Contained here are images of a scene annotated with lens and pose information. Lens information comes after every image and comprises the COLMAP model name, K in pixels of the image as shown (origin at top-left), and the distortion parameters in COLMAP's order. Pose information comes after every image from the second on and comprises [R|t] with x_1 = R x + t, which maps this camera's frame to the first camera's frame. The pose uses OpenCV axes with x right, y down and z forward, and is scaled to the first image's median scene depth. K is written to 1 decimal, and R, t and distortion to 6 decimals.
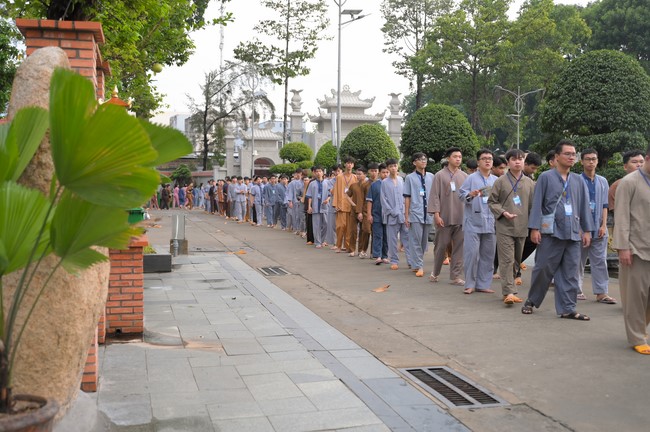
lens RADIAL K [[699.8, 0, 322.3], [0, 699.8, 215.2], [0, 0, 1]] dist [0.002978, 0.000000]
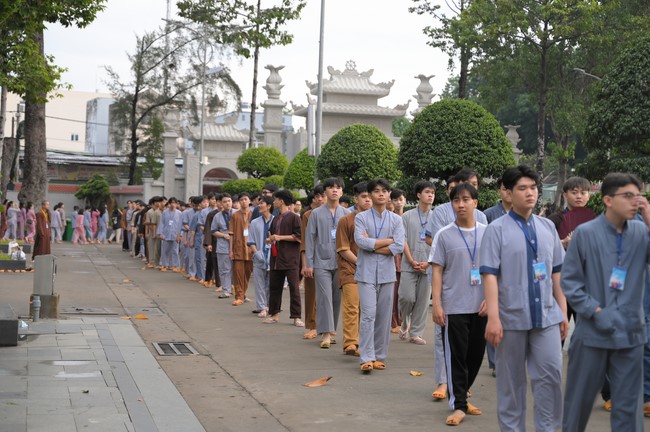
lens RADIAL K [[1076.9, 0, 329.2], [0, 1076.9, 213.9], [0, 0, 1]] dist [0.009858, 0.000000]
pose [[0.999635, 0.026738, 0.003888, 0.016011], [-0.026563, 0.998859, -0.039681, -0.002283], [-0.004945, 0.039563, 0.999205, -0.002830]]
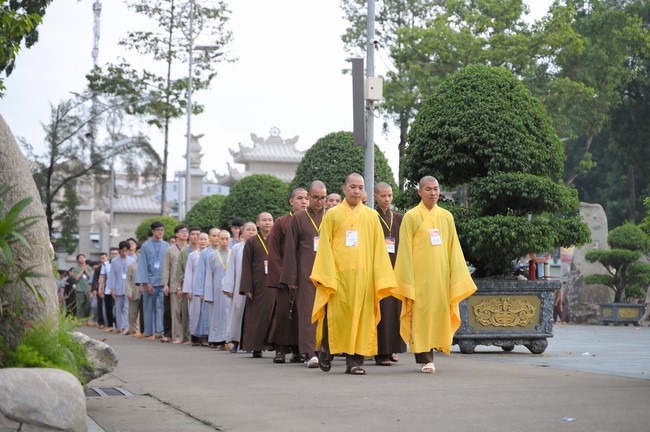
lens RADIAL K [[1360.6, 0, 322.4], [0, 1360.6, 217.8], [0, 0, 1]] dist [0.011507, 0.000000]
pose [[0.999939, 0.009872, 0.004877, 0.082821], [-0.009309, 0.994486, -0.104457, 0.024956], [-0.005881, 0.104406, 0.994517, -0.235026]]
